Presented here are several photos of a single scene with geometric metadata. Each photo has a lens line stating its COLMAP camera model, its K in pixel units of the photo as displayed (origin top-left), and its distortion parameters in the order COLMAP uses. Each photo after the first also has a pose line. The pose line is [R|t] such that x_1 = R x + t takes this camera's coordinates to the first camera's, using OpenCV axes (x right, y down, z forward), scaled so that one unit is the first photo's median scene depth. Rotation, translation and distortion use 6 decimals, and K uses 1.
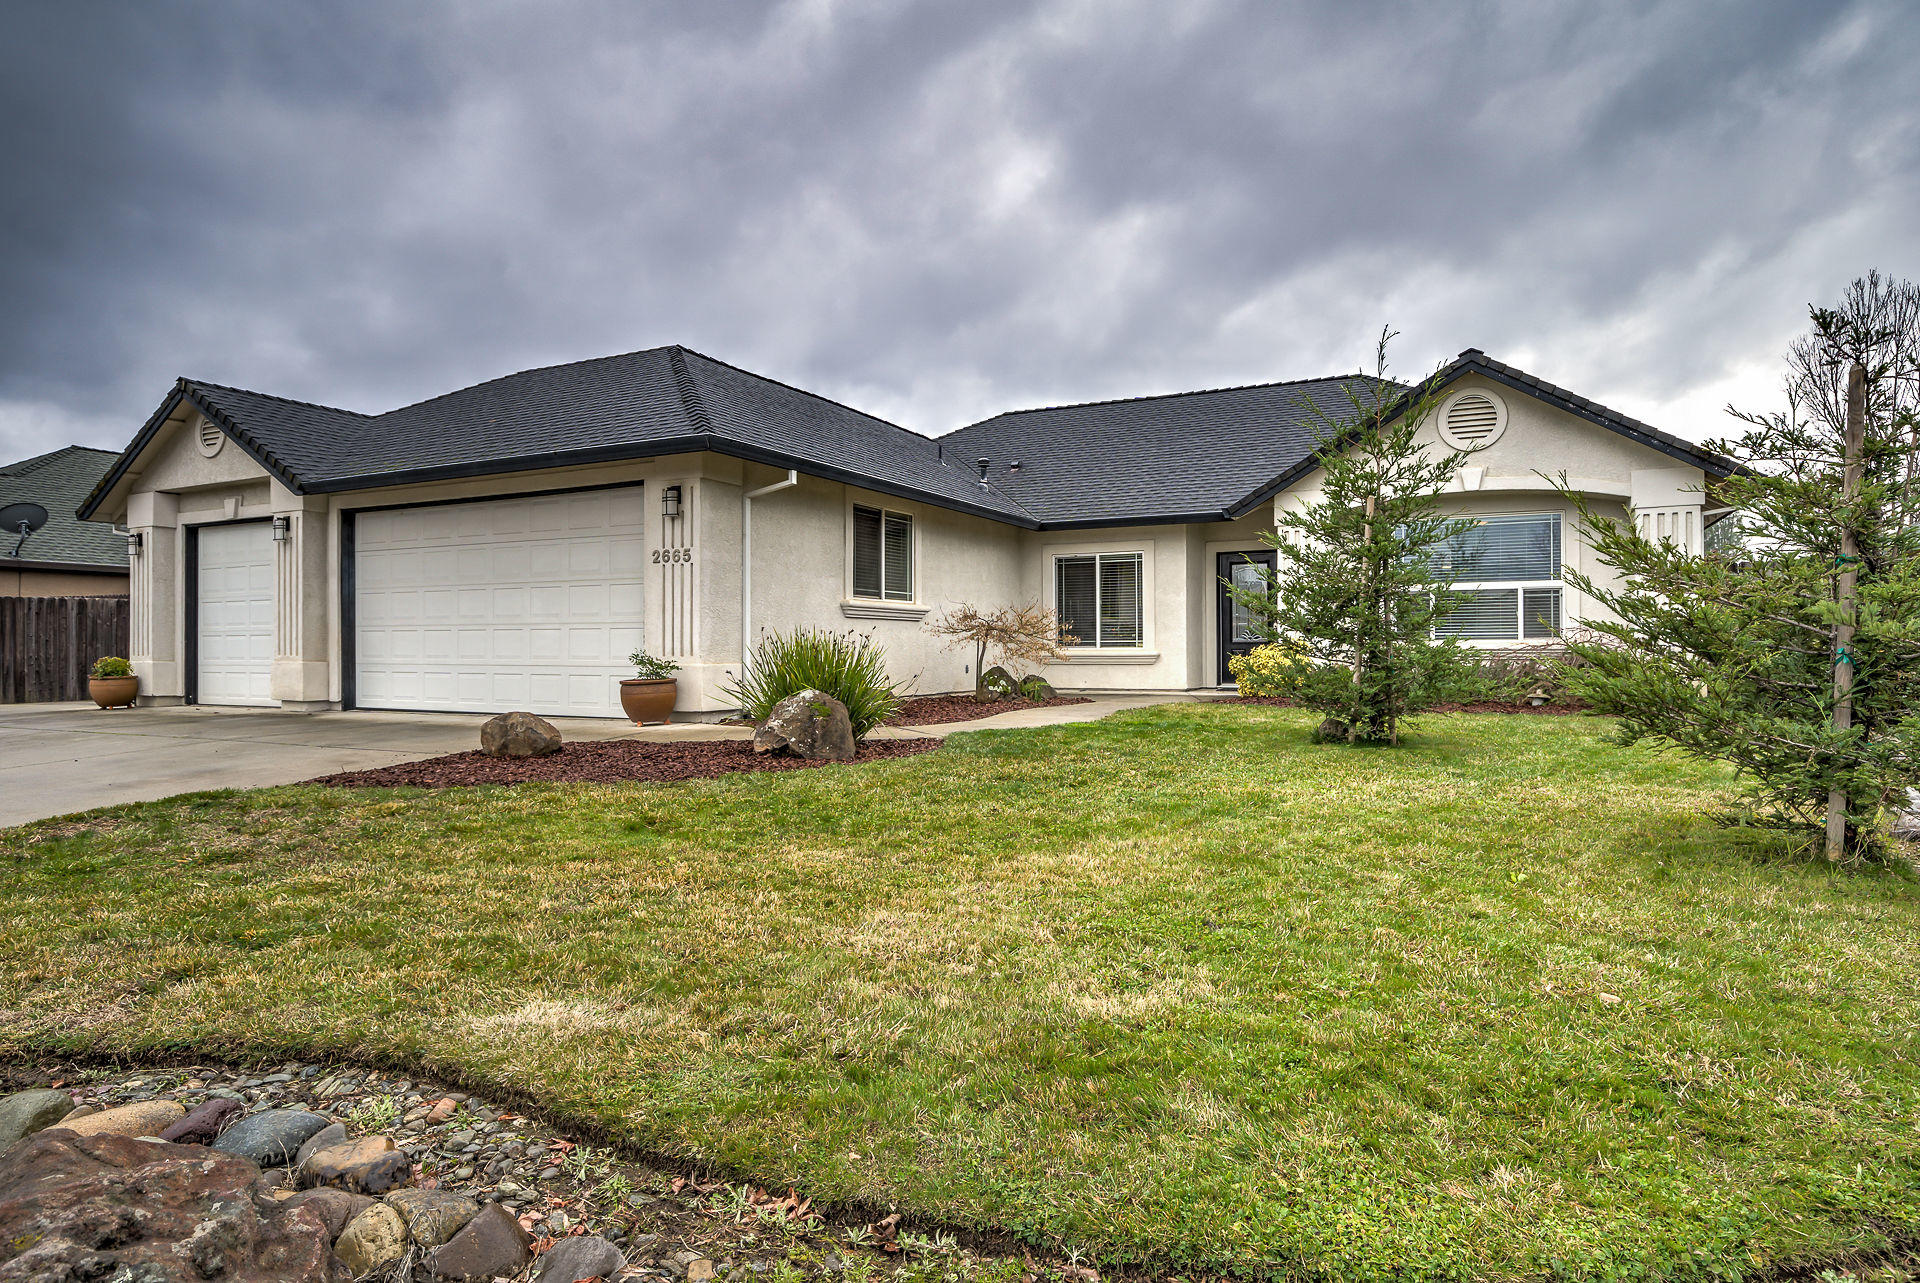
lens RADIAL K [[1113.4, 0, 961.5], [0, 1113.4, 646.5], [0, 0, 1]] dist [-0.026260, 0.000372]
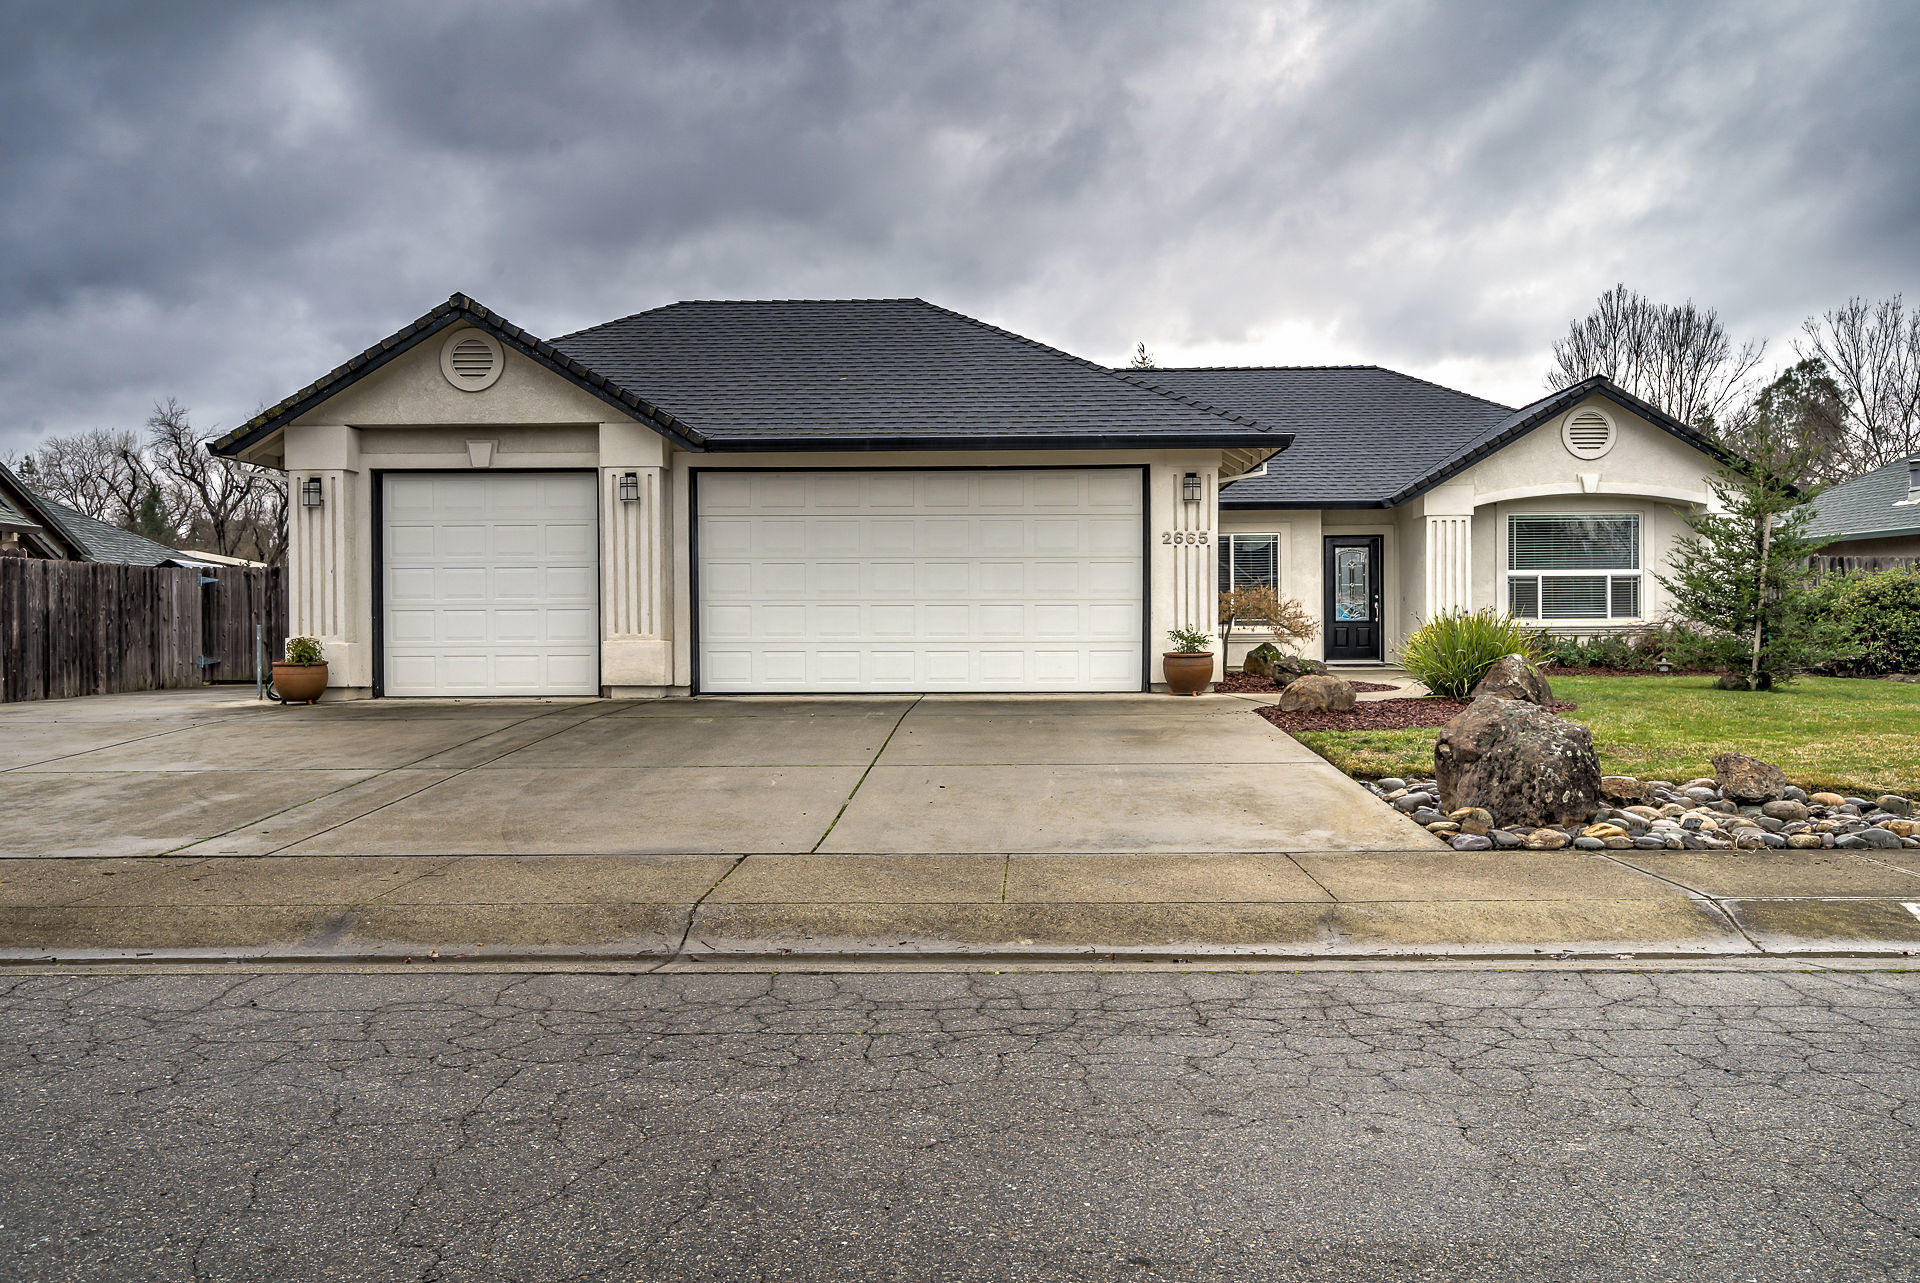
lens RADIAL K [[1517.3, 0, 960.7], [0, 1517.3, 642.4], [0, 0, 1]] dist [0.003689, 0.000244]
pose [[0.898955, -0.004702, 0.438016, -0.856290], [0.001540, 0.999970, 0.007573, 0.005956], [-0.438038, -0.006134, 0.898935, -0.169943]]
